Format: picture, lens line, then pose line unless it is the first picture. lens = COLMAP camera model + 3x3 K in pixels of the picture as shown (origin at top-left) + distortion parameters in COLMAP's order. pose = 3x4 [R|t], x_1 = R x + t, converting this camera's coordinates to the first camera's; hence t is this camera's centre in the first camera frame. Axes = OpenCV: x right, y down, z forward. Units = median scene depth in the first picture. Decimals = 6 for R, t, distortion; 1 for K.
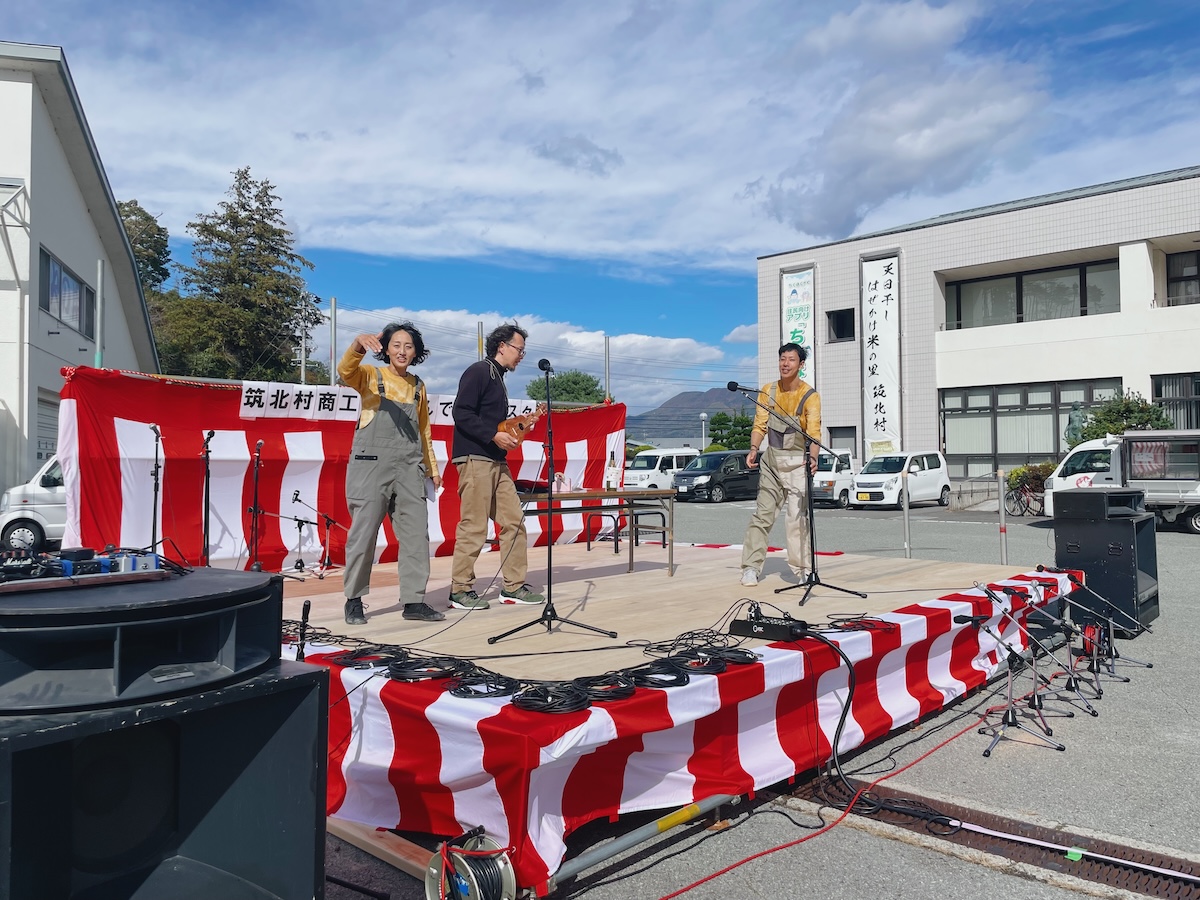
lens RADIAL K [[926.4, 0, 593.4], [0, 926.4, 443.0], [0, 0, 1]] dist [0.071691, -0.084198]
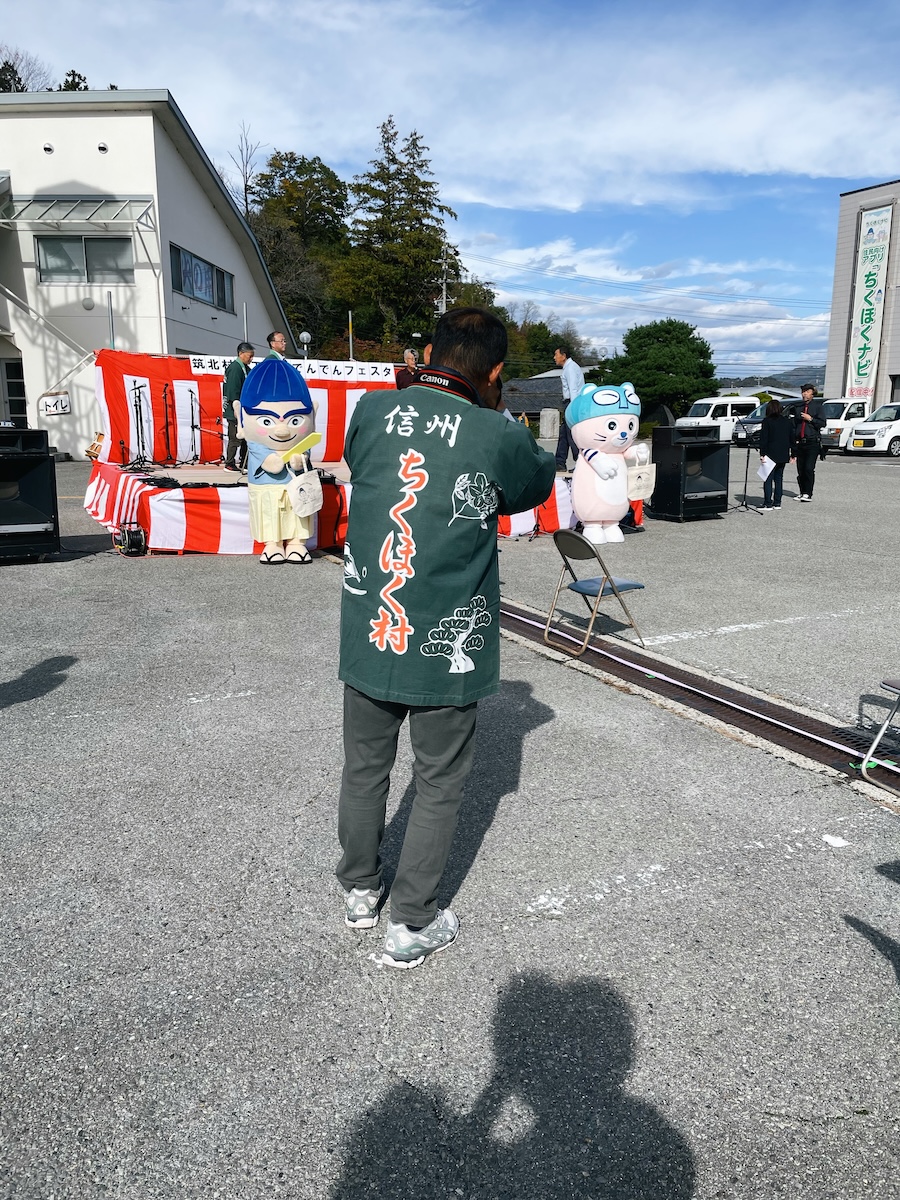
lens RADIAL K [[926.4, 0, 453.8], [0, 926.4, 604.0], [0, 0, 1]] dist [0.071691, -0.084198]
pose [[0.941999, 0.080188, -0.325895, 0.165439], [-0.005398, 0.974532, 0.224185, -0.000907], [0.335572, -0.209423, 0.918441, -0.135754]]
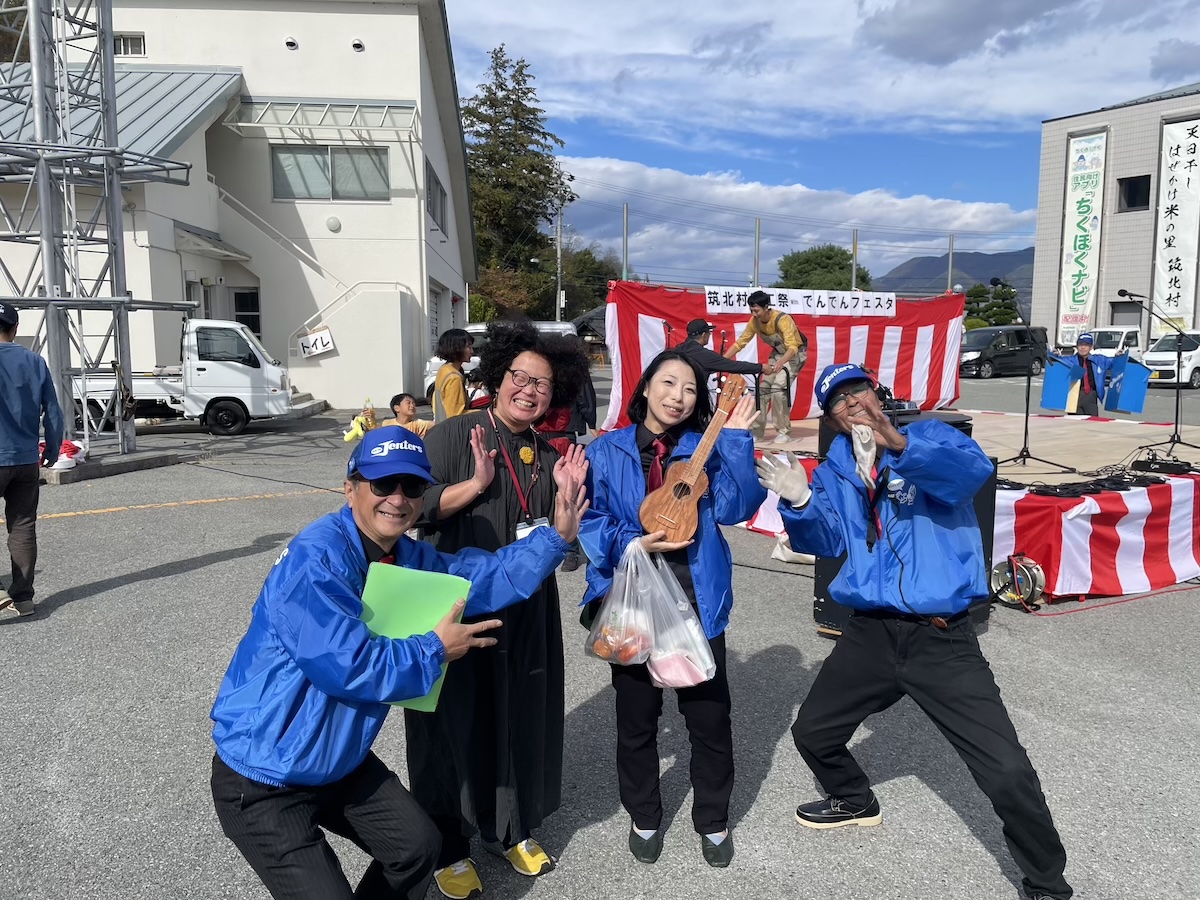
lens RADIAL K [[927.9, 0, 597.4], [0, 927.9, 449.4], [0, 0, 1]] dist [0.064706, -0.080727]
pose [[0.974520, 0.033813, -0.221736, -0.047539], [-0.001514, 0.989541, 0.144242, -0.005608], [0.224294, -0.140231, 0.964379, -0.085489]]
